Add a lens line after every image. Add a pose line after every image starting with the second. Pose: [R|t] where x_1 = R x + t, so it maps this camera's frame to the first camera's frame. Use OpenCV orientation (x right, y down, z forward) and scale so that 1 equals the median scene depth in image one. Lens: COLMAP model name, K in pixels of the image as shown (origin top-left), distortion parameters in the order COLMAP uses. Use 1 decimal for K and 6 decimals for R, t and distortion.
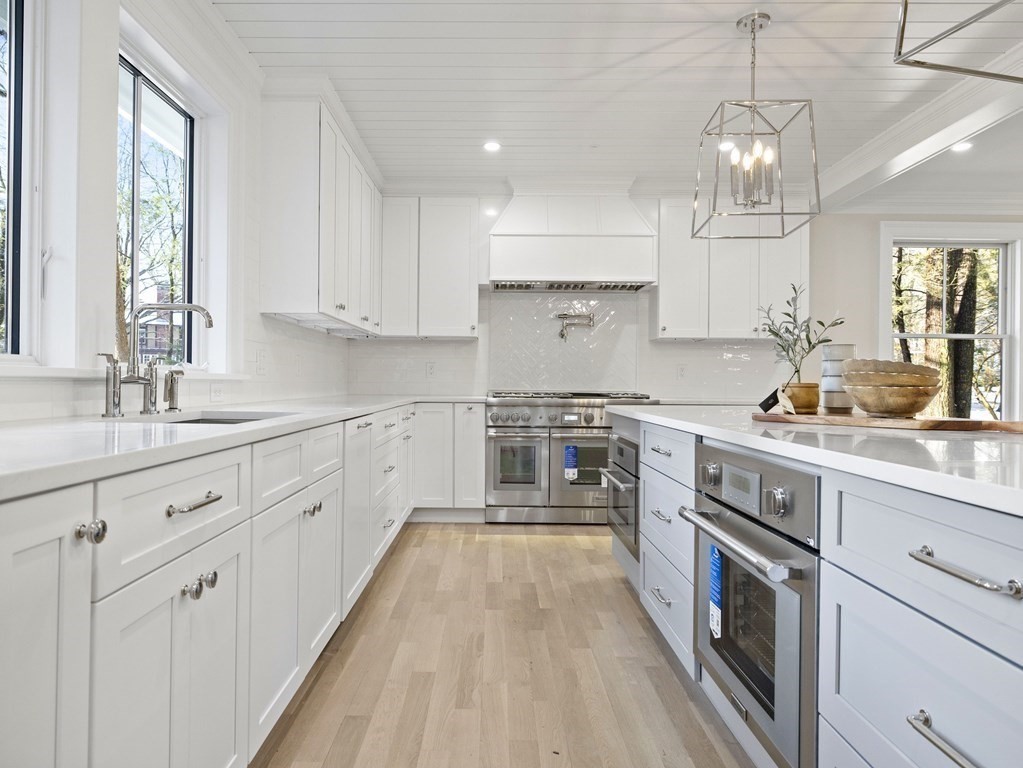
lens RADIAL K [[661.7, 0, 506.5], [0, 661.7, 385.4], [0, 0, 1]] dist [0.039209, -0.000748]
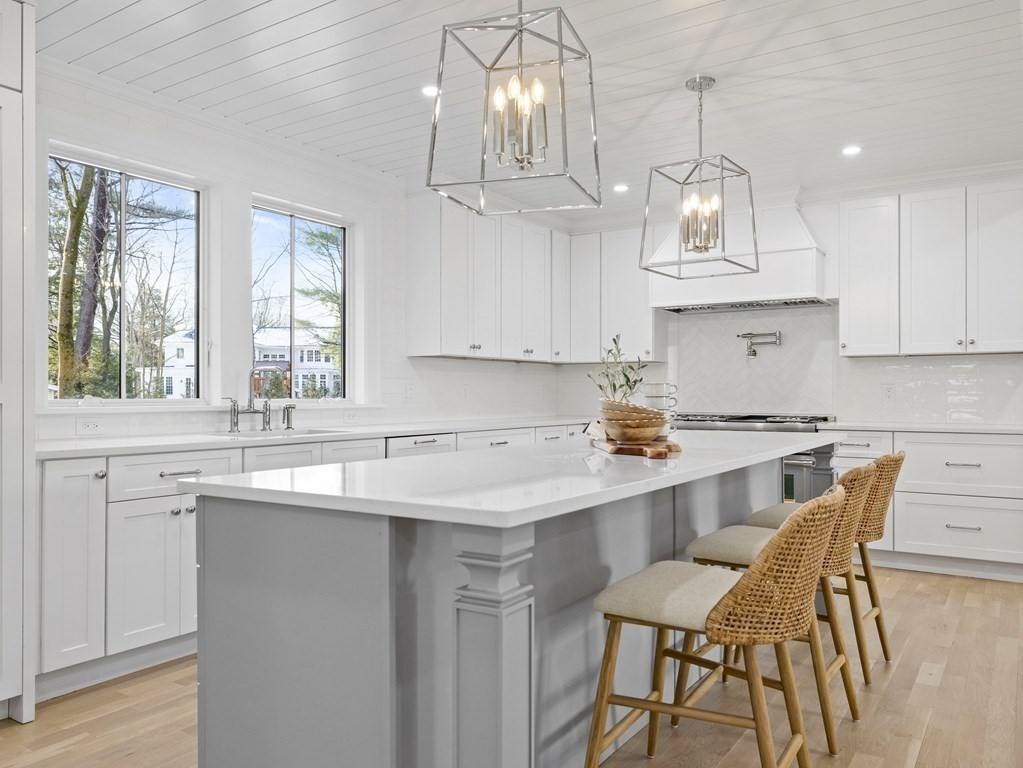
lens RADIAL K [[769.3, 0, 513.0], [0, 769.3, 386.1], [0, 0, 1]] dist [0.007121, 0.007362]
pose [[0.838896, -0.013513, -0.544124, 0.453695], [0.004503, 0.999830, -0.017889, -0.014333], [0.544273, 0.012557, 0.838814, -0.130458]]
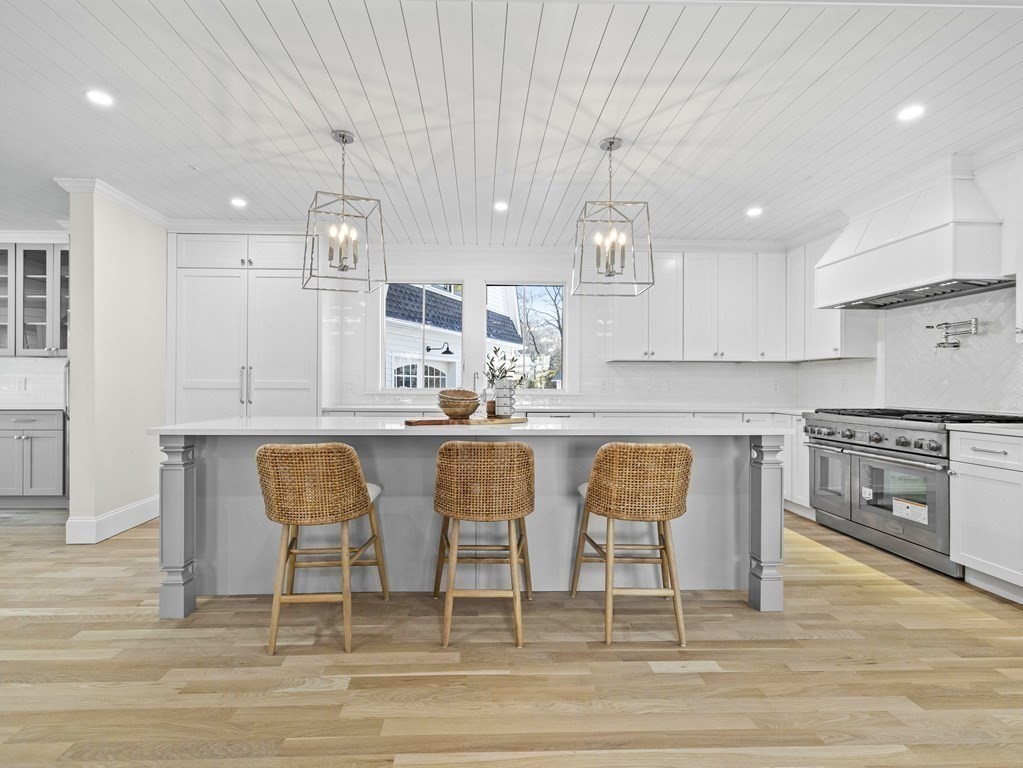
lens RADIAL K [[492.8, 0, 502.9], [0, 492.8, 384.3], [0, 0, 1]] dist [-0.003183, -0.000024]
pose [[0.051805, -0.007422, -0.998630, 0.798239], [-0.008767, 0.999930, -0.007887, -0.017380], [0.998619, 0.009164, 0.051736, 0.424563]]
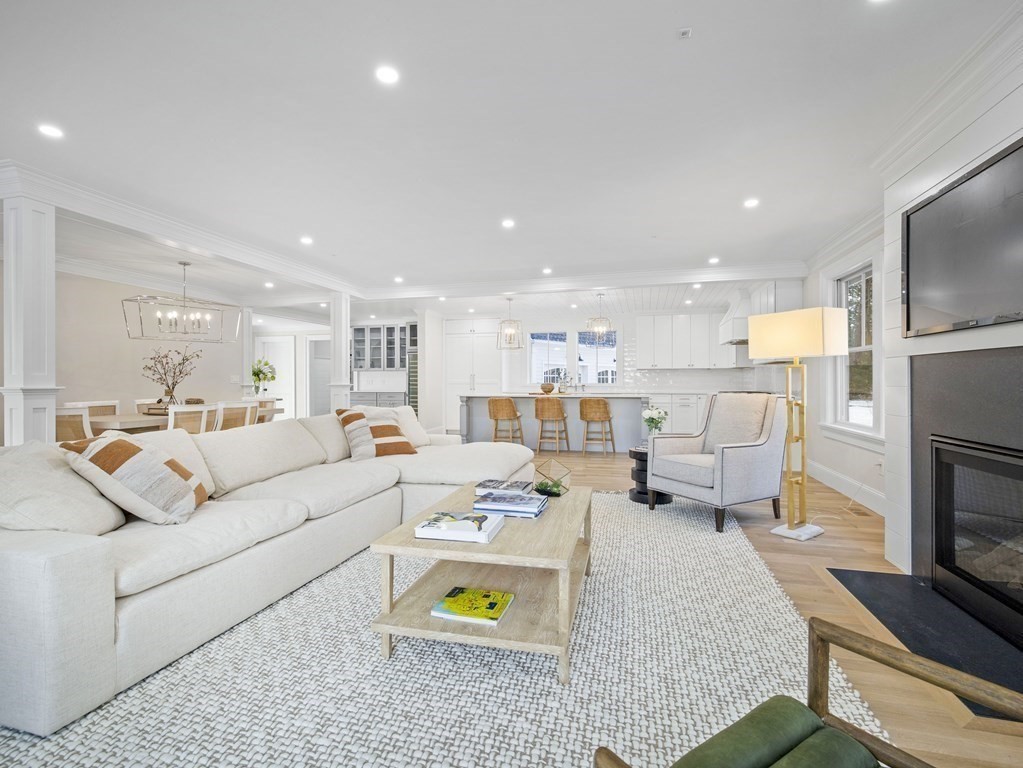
lens RADIAL K [[492.8, 0, 508.1], [0, 492.8, 384.1], [0, 0, 1]] dist [-0.003183, -0.000024]
pose [[-0.272160, -0.003240, -0.962246, 1.982875], [-0.005837, 0.999981, -0.001716, -0.006685], [0.962234, 0.005149, -0.272174, 0.760607]]
